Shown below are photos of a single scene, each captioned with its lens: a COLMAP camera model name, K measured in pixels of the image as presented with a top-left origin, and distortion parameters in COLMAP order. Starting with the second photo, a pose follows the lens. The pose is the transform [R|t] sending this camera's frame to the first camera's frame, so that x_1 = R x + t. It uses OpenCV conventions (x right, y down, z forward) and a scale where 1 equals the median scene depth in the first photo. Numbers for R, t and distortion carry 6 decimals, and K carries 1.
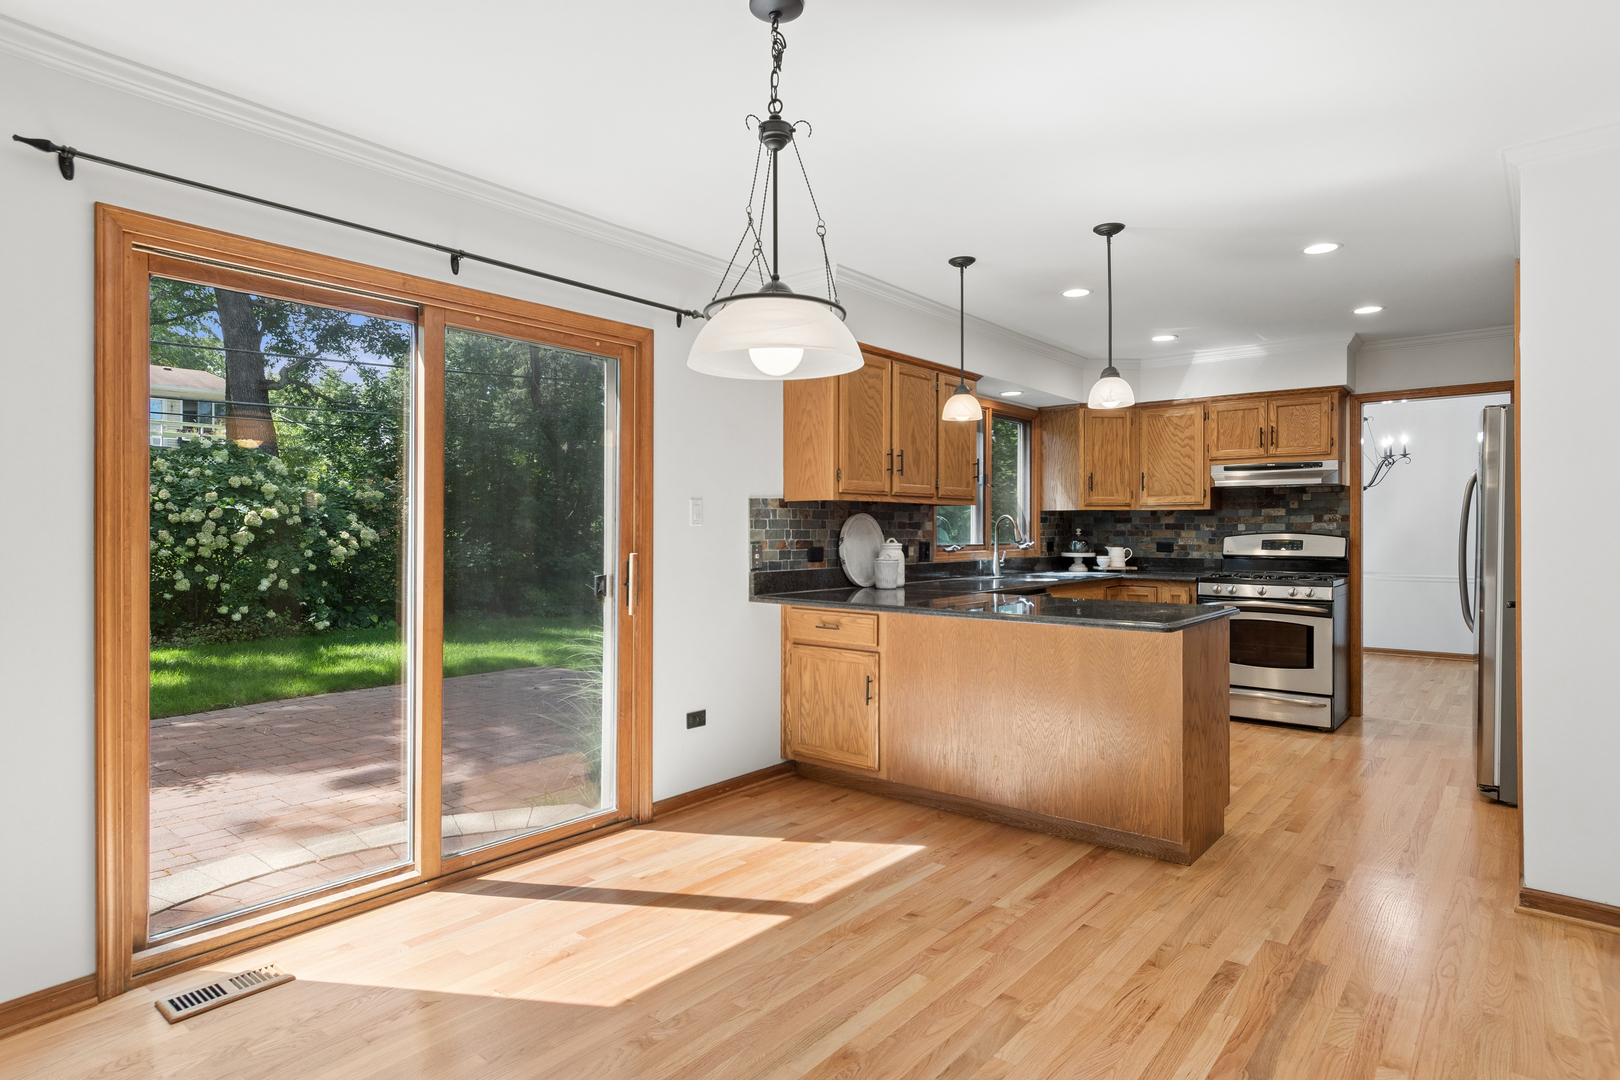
lens RADIAL K [[866.6, 0, 811.5], [0, 866.6, 534.4], [0, 0, 1]] dist [0.009707, -0.004446]
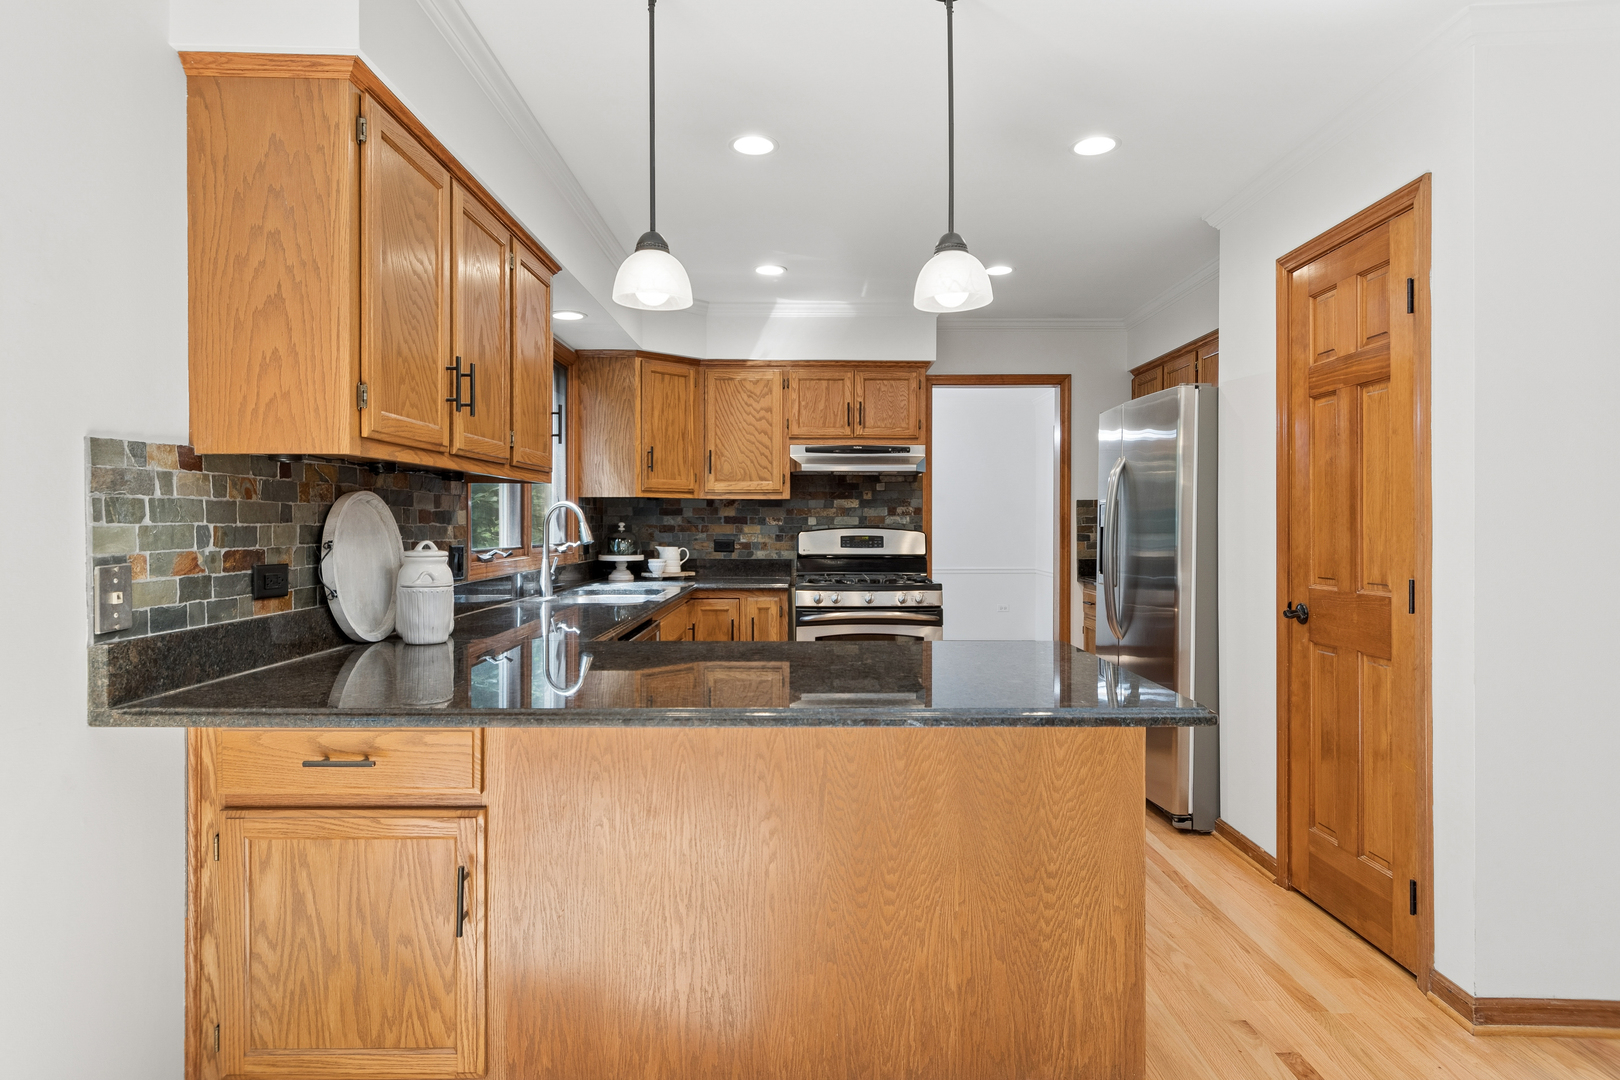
lens RADIAL K [[866.6, 0, 804.2], [0, 866.6, 533.9], [0, 0, 1]] dist [0.009707, -0.004446]
pose [[0.769070, -0.007566, 0.639120, -0.056620], [0.003320, 0.999964, 0.007842, -0.002755], [-0.639156, -0.003909, 0.769067, 0.411233]]
